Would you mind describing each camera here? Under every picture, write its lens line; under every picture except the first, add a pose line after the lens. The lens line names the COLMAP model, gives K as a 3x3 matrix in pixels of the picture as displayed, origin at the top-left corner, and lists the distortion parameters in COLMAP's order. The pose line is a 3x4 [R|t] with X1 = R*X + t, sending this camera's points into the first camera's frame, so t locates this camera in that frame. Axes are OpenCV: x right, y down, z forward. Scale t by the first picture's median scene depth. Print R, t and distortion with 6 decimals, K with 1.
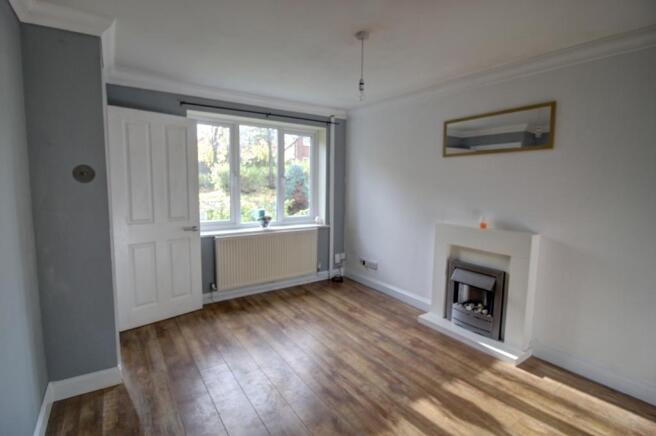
lens RADIAL K [[309.5, 0, 327.6], [0, 309.5, 213.2], [0, 0, 1]] dist [-0.000004, -0.019355]
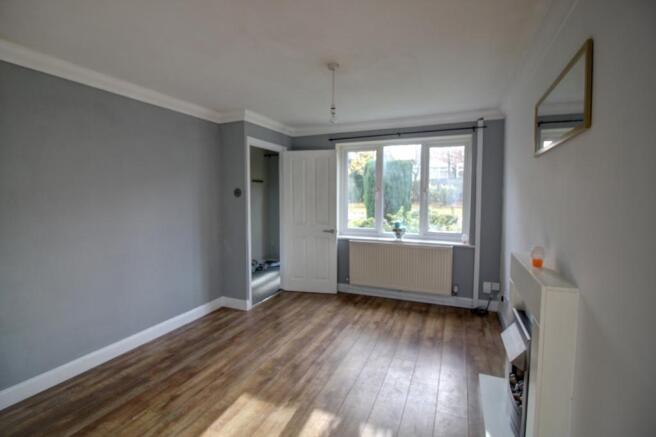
lens RADIAL K [[309.5, 0, 327.6], [0, 309.5, 213.7], [0, 0, 1]] dist [-0.000004, -0.019355]
pose [[0.535596, 0.038223, -0.843609, 0.634101], [-0.078081, 0.996937, -0.004402, -0.017689], [0.840857, 0.068228, 0.536941, 0.240505]]
